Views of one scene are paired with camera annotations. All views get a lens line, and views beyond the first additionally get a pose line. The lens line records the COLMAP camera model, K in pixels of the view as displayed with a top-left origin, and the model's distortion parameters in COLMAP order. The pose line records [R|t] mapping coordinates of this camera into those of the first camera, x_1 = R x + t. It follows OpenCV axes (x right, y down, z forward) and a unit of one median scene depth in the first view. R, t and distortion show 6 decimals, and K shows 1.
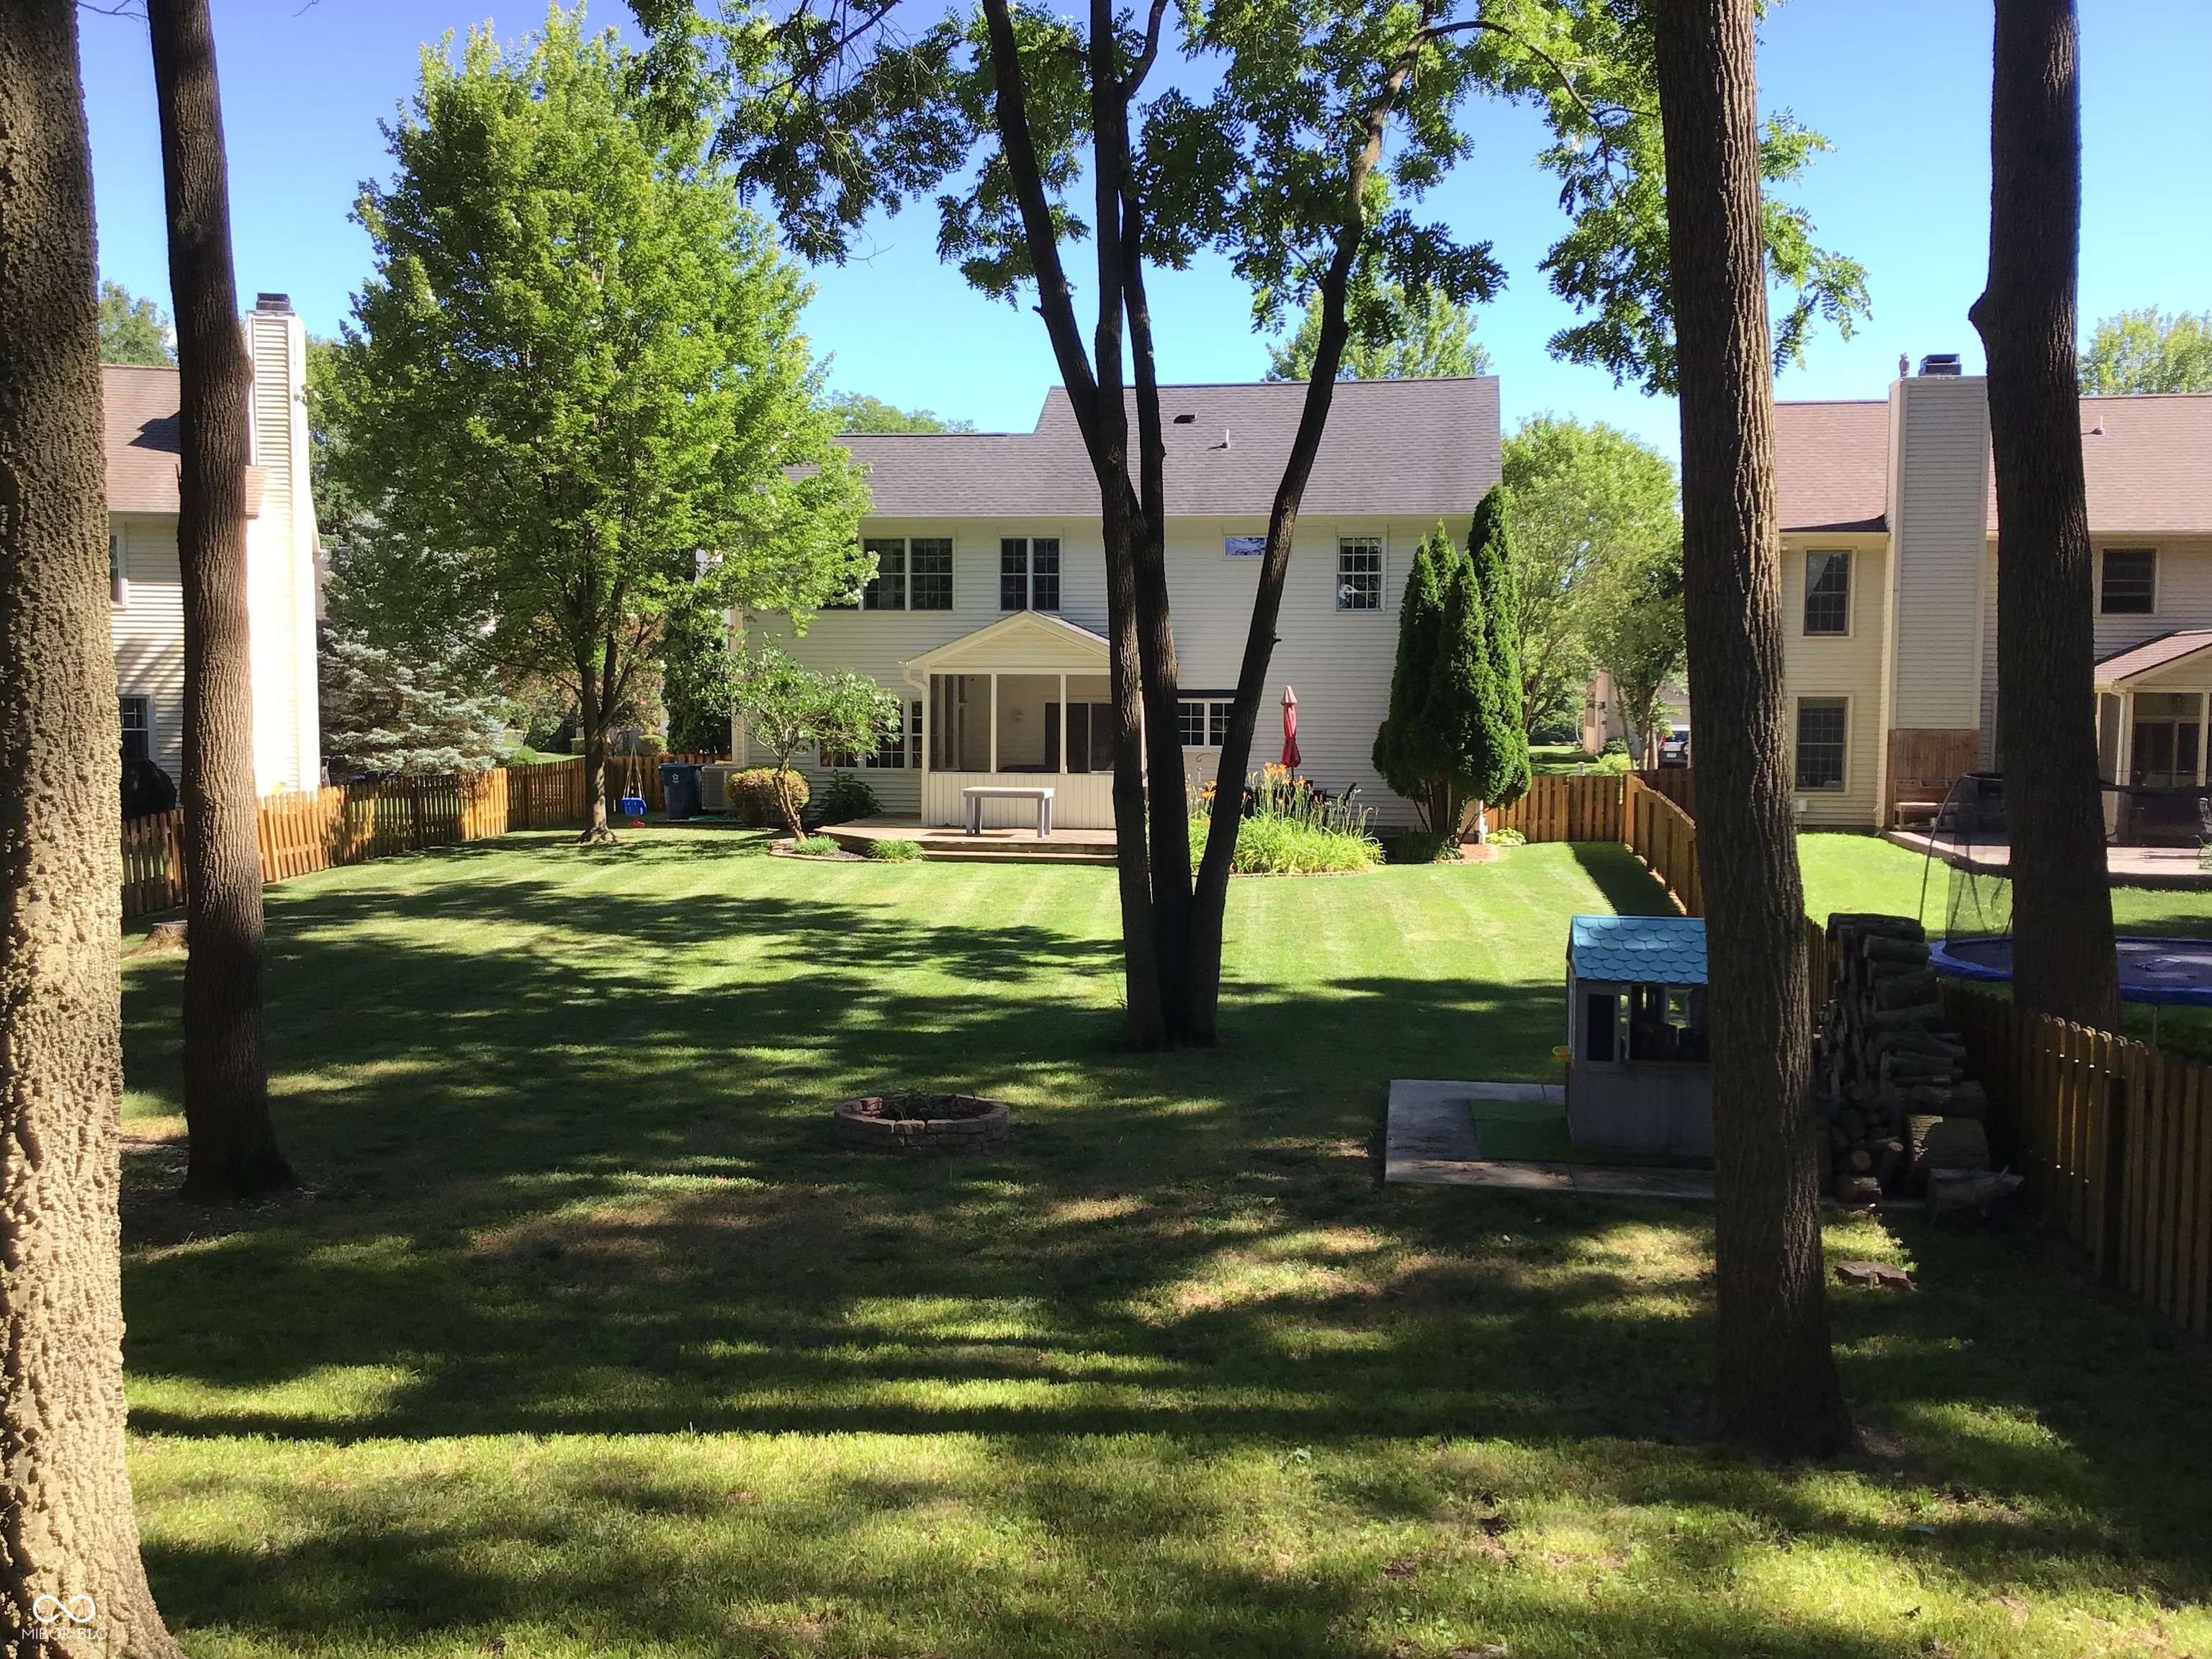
lens RADIAL K [[2097.8, 0, 1106.0], [0, 2097.8, 829.5], [0, 0, 1]] dist [0.176124, -0.345634]
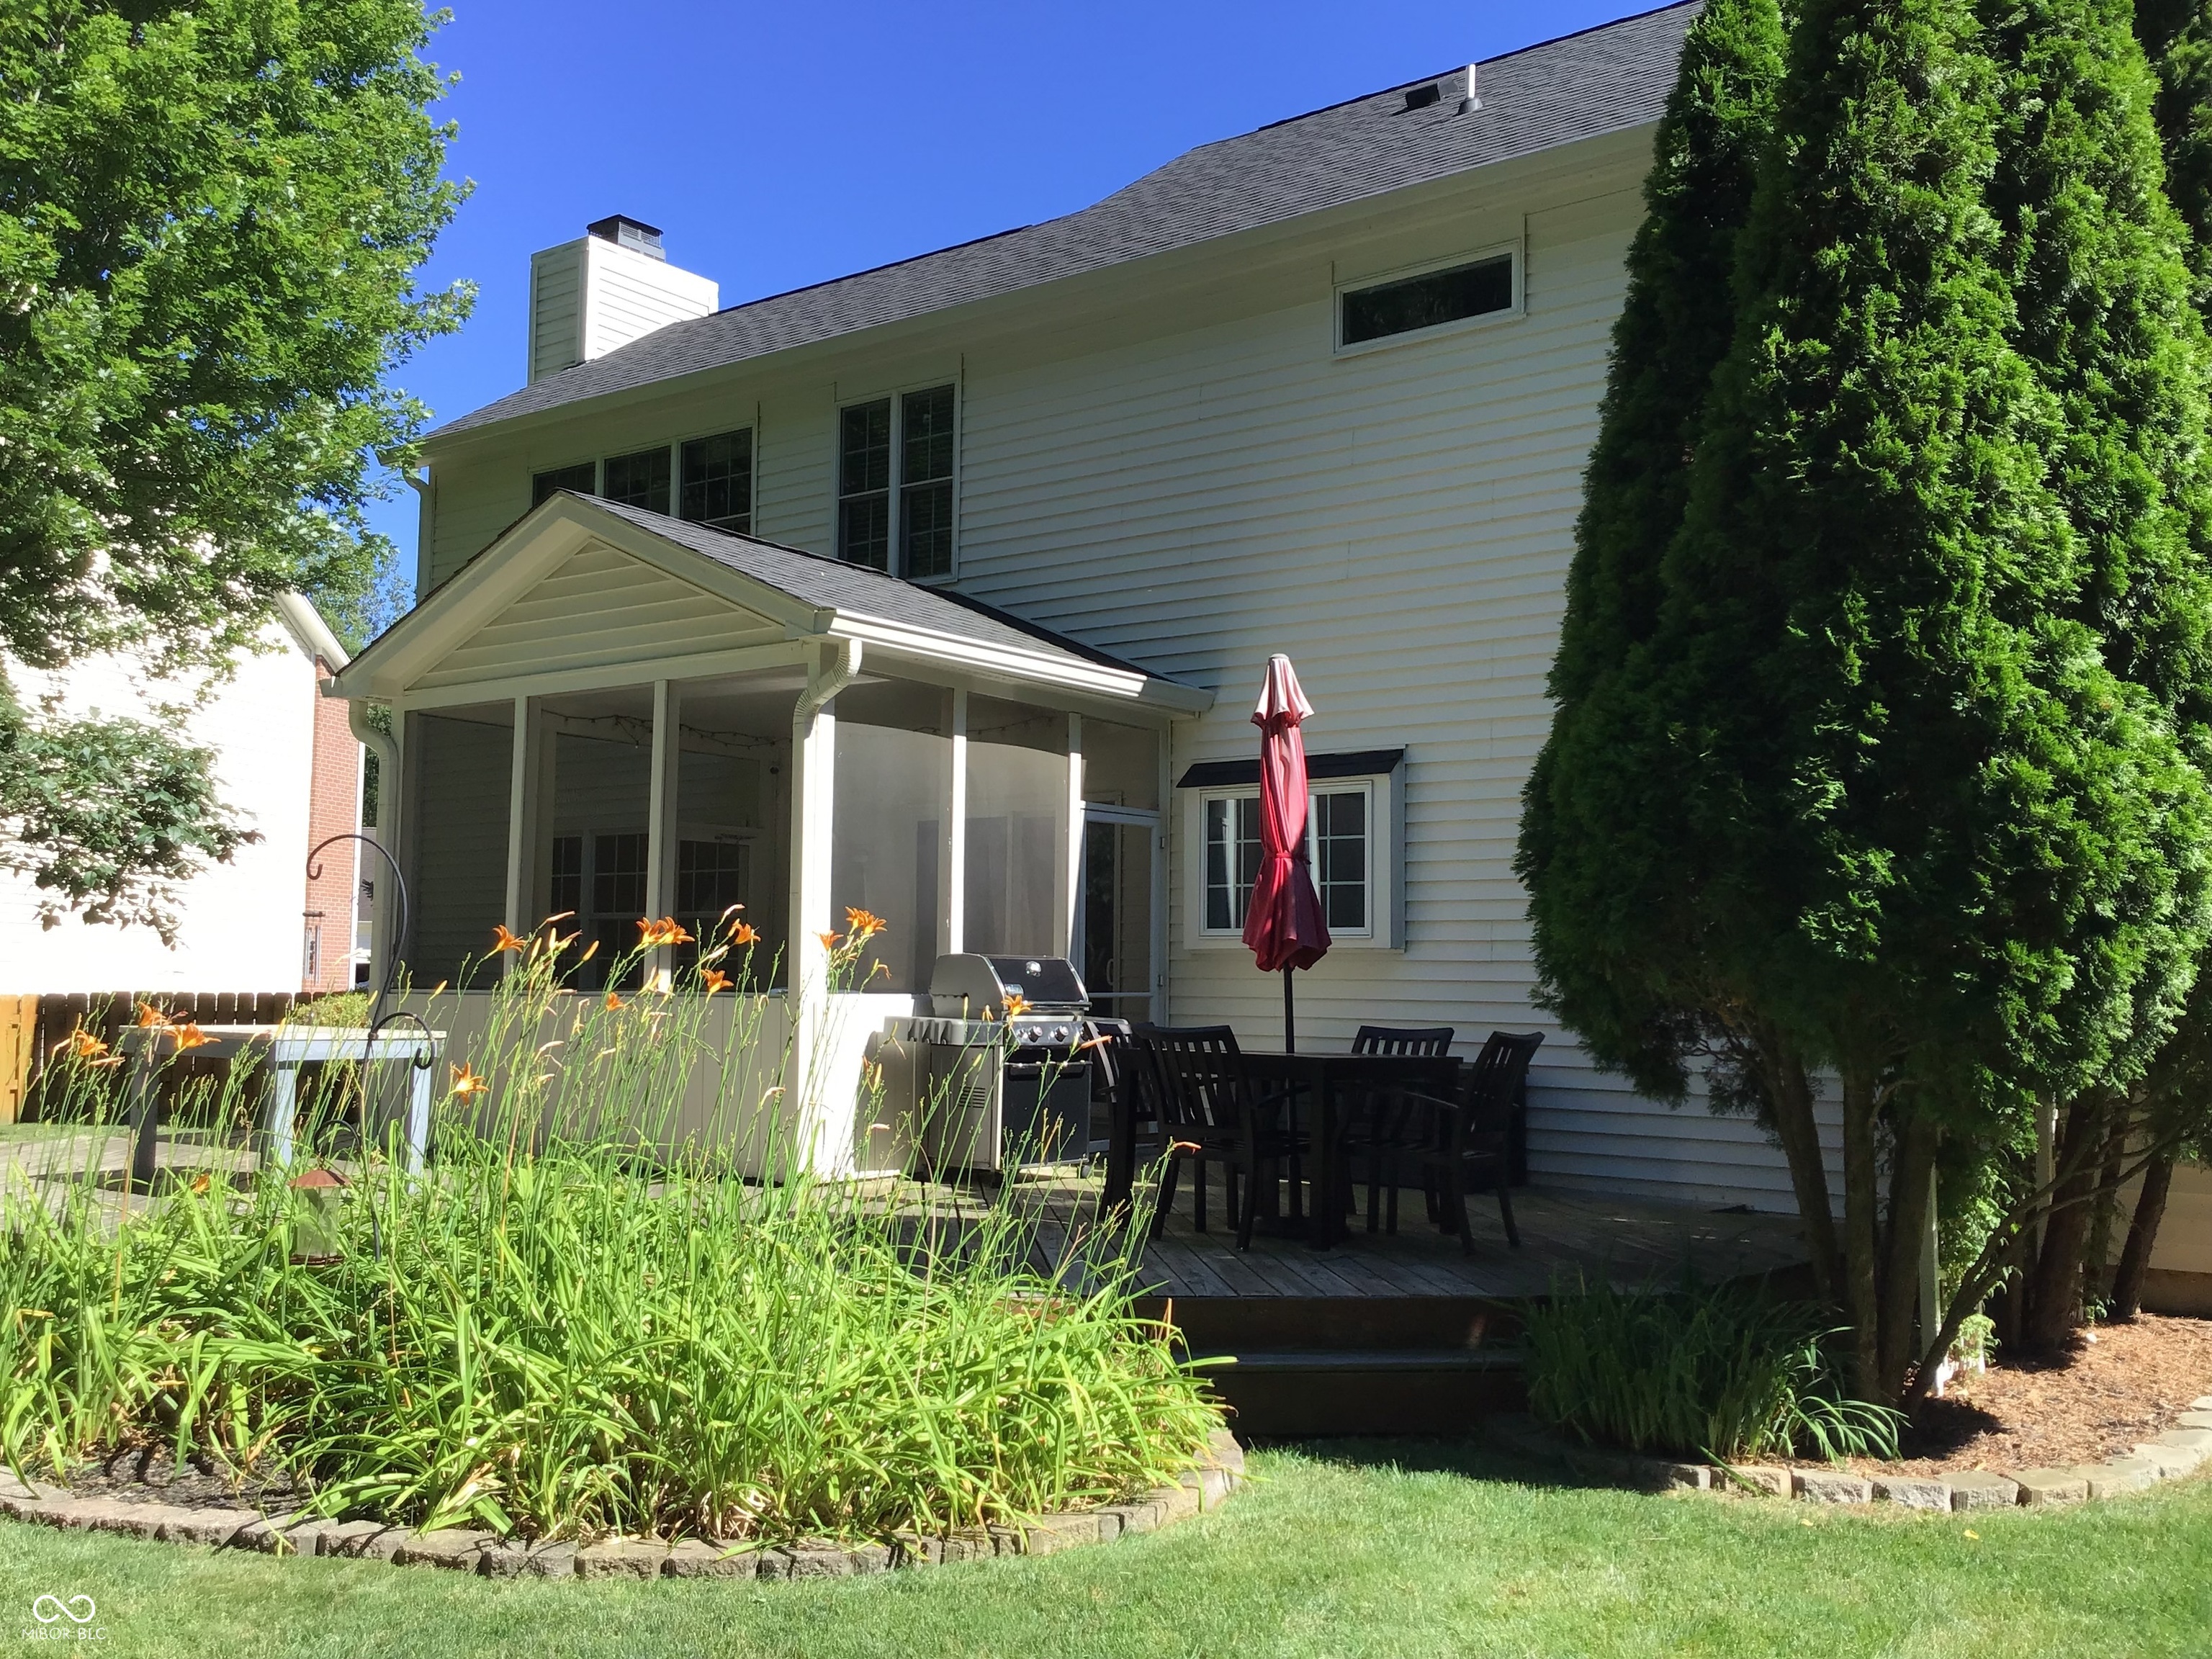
lens RADIAL K [[1988.4, 0, 1137.8], [0, 1988.4, 816.8], [0, 0, 1]] dist [0.083428, -0.005856]
pose [[0.889721, -0.038360, -0.454891, 0.177623], [-0.033157, 0.988401, -0.148203, -0.010991], [0.455300, 0.146942, 0.878129, 0.762780]]
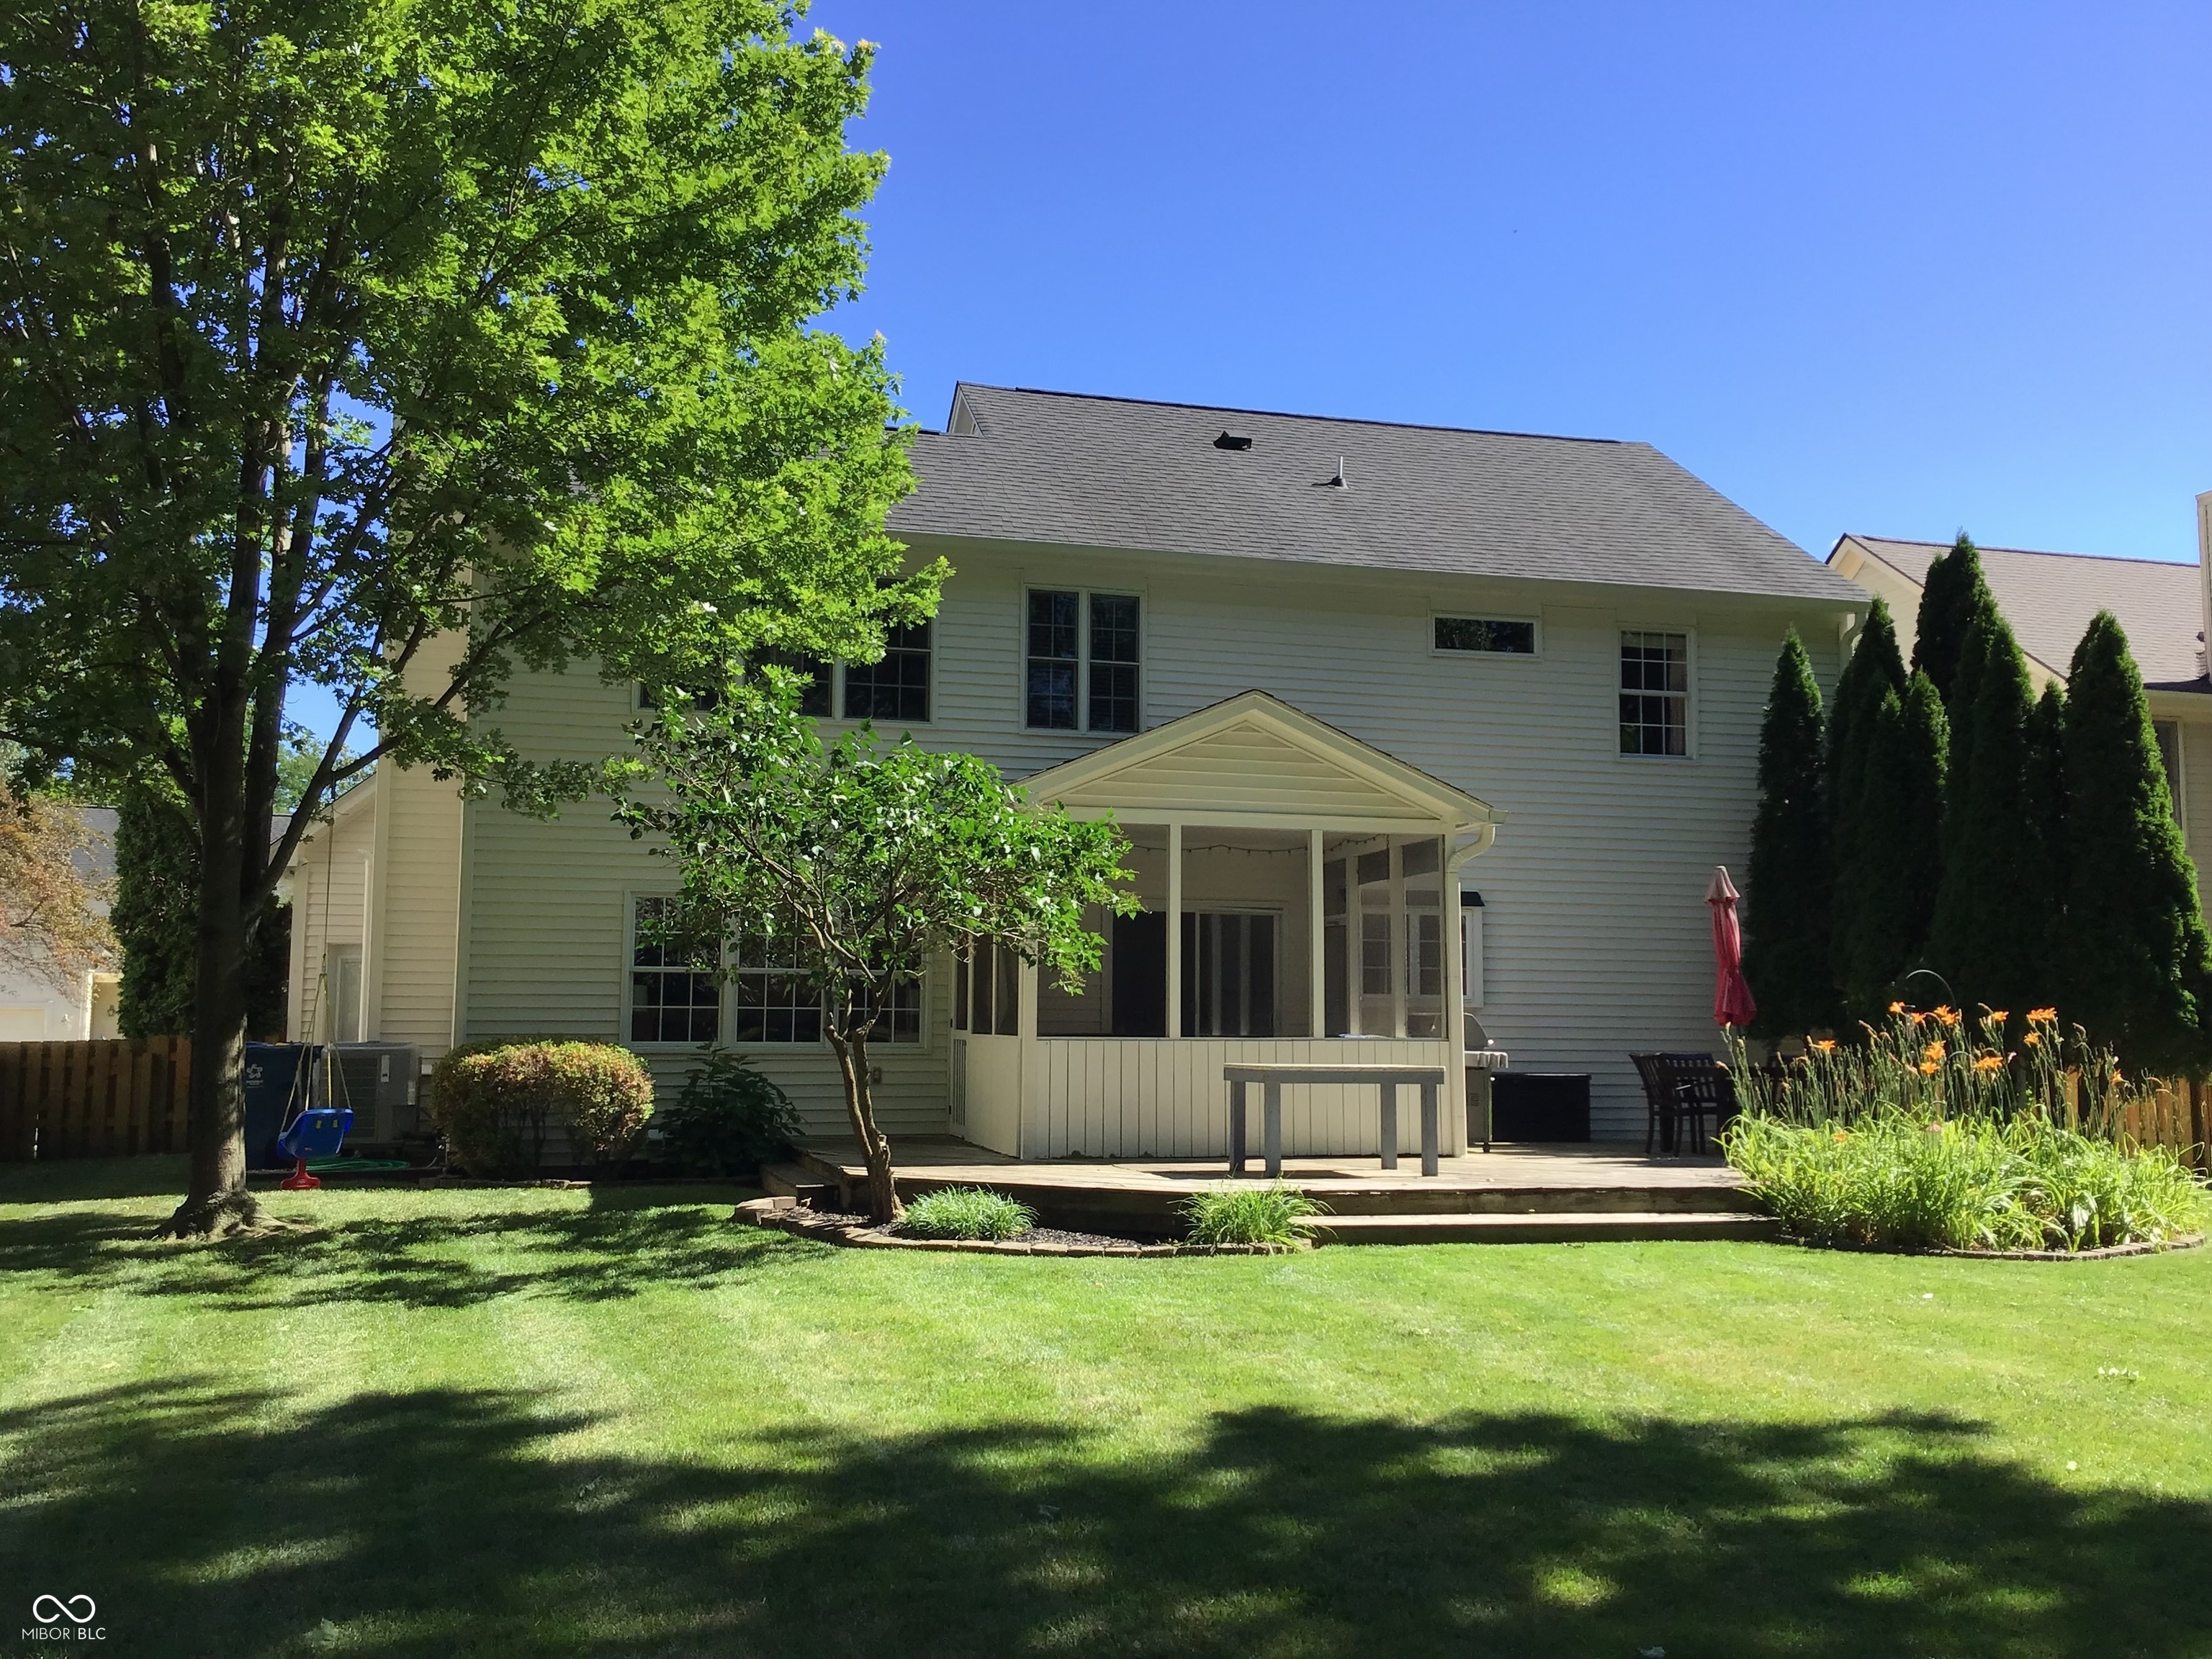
lens RADIAL K [[2014.6, 0, 1148.2], [0, 2014.6, 817.5], [0, 0, 1]] dist [0.101217, -0.110642]
pose [[0.903017, 0.044796, 0.427263, -0.247947], [0.028503, 0.986110, -0.163627, -0.002340], [-0.428659, 0.159936, 0.889198, 0.600453]]
